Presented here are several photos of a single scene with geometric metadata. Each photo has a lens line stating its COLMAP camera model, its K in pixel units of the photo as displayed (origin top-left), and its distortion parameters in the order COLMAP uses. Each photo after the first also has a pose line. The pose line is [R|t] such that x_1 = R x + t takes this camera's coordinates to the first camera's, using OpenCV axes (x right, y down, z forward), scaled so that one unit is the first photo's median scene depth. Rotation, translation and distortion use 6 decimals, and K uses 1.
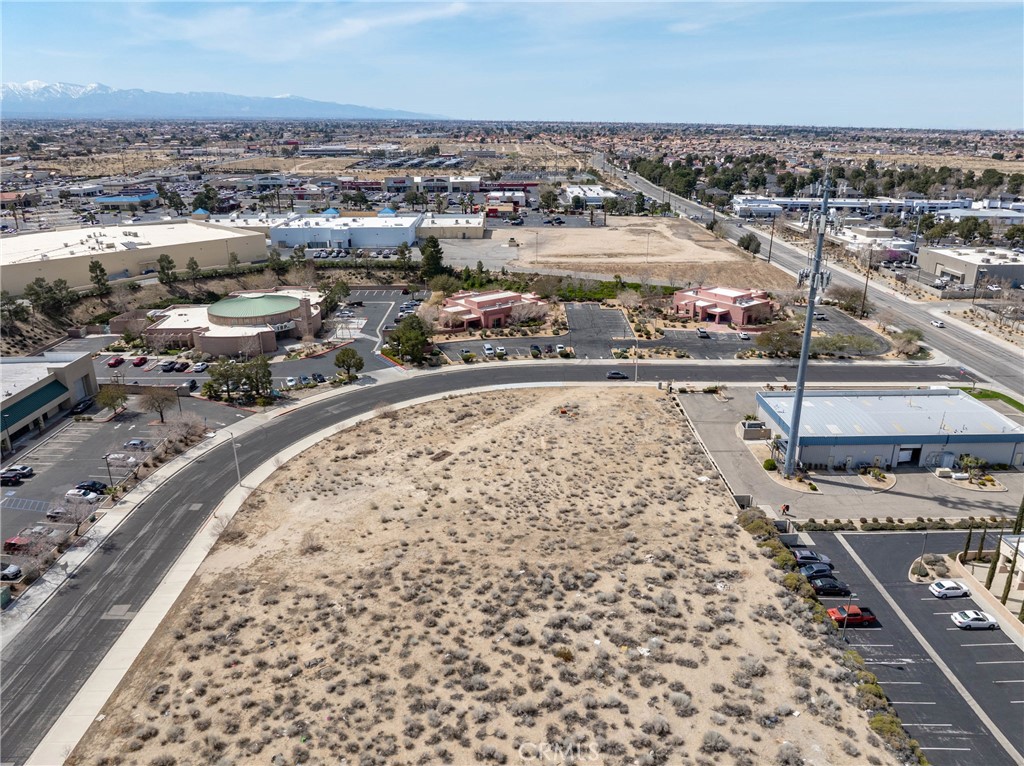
lens RADIAL K [[719.8, 0, 508.2], [0, 719.8, 382.6], [0, 0, 1]] dist [-0.055605, 0.016312]
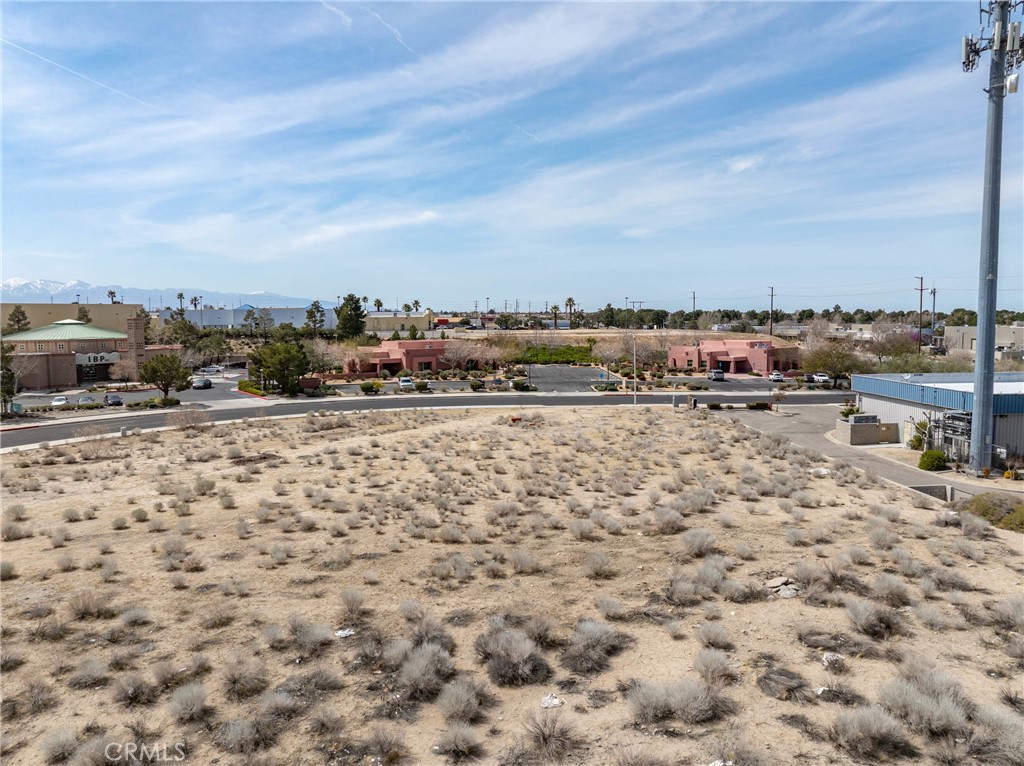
lens RADIAL K [[719.8, 0, 514.4], [0, 719.8, 381.8], [0, 0, 1]] dist [-0.055605, 0.016312]
pose [[0.998426, -0.006343, 0.055718, 0.070311], [0.020515, 0.966025, -0.257632, 0.244717], [-0.052191, 0.258369, 0.964635, 0.715889]]
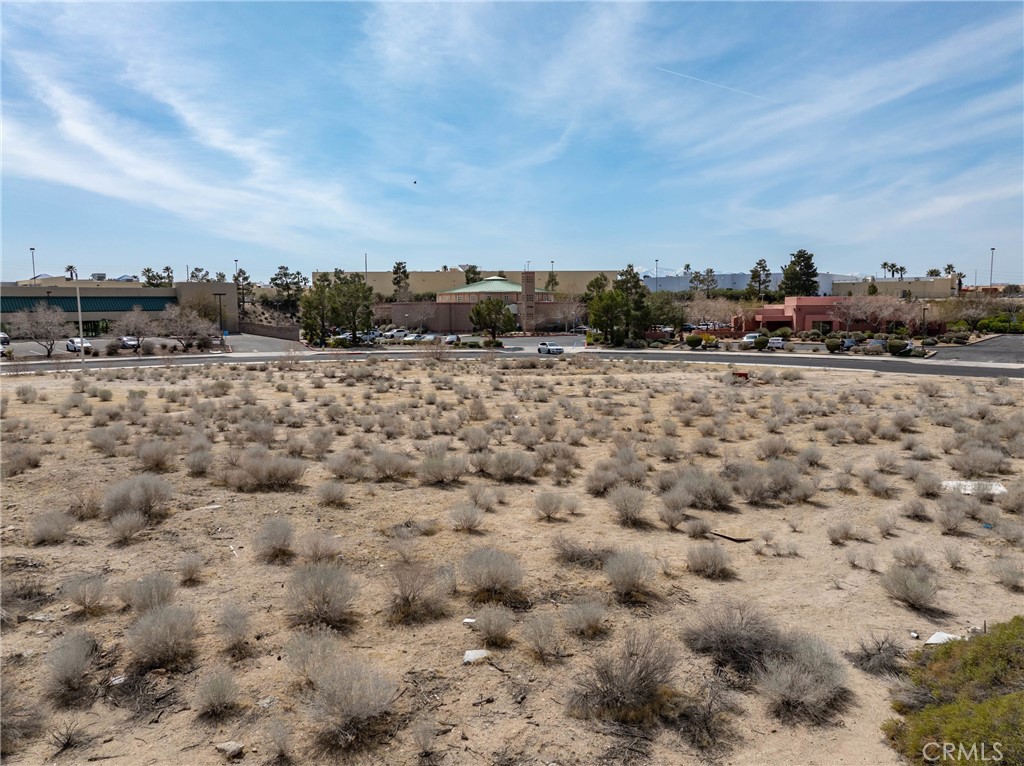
lens RADIAL K [[719.8, 0, 511.0], [0, 719.8, 388.2], [0, 0, 1]] dist [-0.055605, 0.016312]
pose [[0.732458, 0.075250, -0.676641, 0.405284], [-0.229318, 0.963065, -0.141131, 0.208934], [0.641029, 0.258539, 0.722661, 1.004464]]
